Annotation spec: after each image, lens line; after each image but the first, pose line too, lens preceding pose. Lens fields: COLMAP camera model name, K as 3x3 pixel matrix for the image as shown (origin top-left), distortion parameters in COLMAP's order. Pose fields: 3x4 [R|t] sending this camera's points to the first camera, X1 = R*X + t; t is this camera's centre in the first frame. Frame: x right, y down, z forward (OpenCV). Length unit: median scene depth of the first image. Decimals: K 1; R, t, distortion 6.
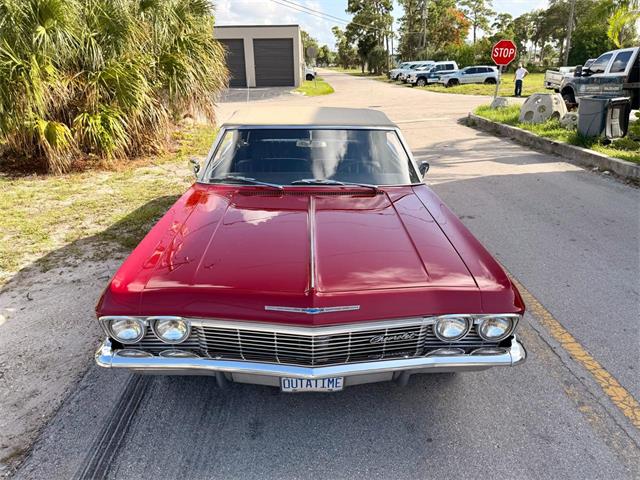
lens RADIAL K [[459.1, 0, 318.4], [0, 459.1, 239.6], [0, 0, 1]] dist [0.003129, -0.008730]
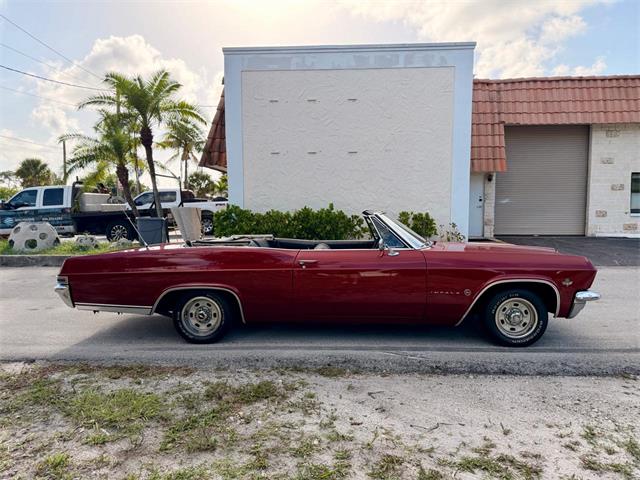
lens RADIAL K [[448.9, 0, 320.7], [0, 448.9, 243.1], [0, 0, 1]] dist [0.024781, -0.030160]
pose [[0.078075, -0.061370, 0.995057, -0.150434], [0.351369, 0.935752, 0.030143, -0.028590], [-0.932976, 0.347279, 0.094622, 0.112656]]
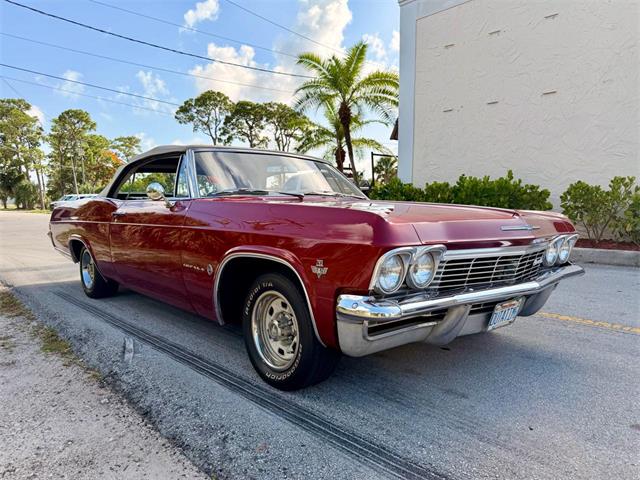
lens RADIAL K [[459.1, 0, 318.4], [0, 459.1, 239.6], [0, 0, 1]] dist [0.003129, -0.008730]
pose [[0.760403, -0.038539, 0.648306, -0.060360], [0.221777, 0.953640, -0.203434, 0.015515], [-0.610411, 0.298471, 0.733698, 0.027287]]
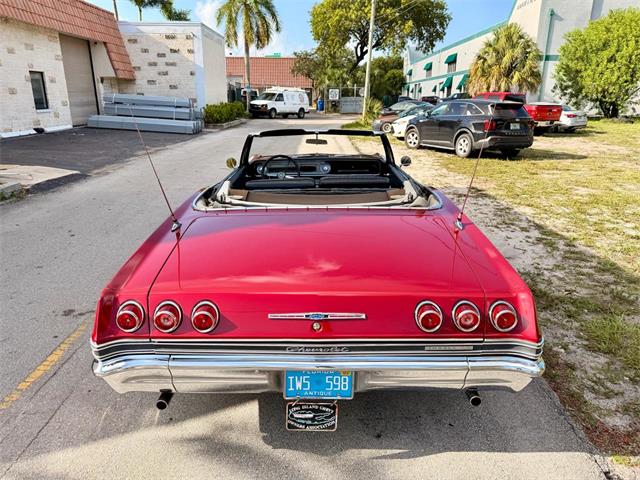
lens RADIAL K [[450.7, 0, 319.1], [0, 450.7, 240.6], [0, 0, 1]] dist [0.002089, -0.004788]
pose [[-0.999787, -0.004756, 0.020067, -0.002784], [0.008475, 0.792347, 0.610012, -0.083432], [-0.018801, 0.610052, -0.792138, 0.233909]]
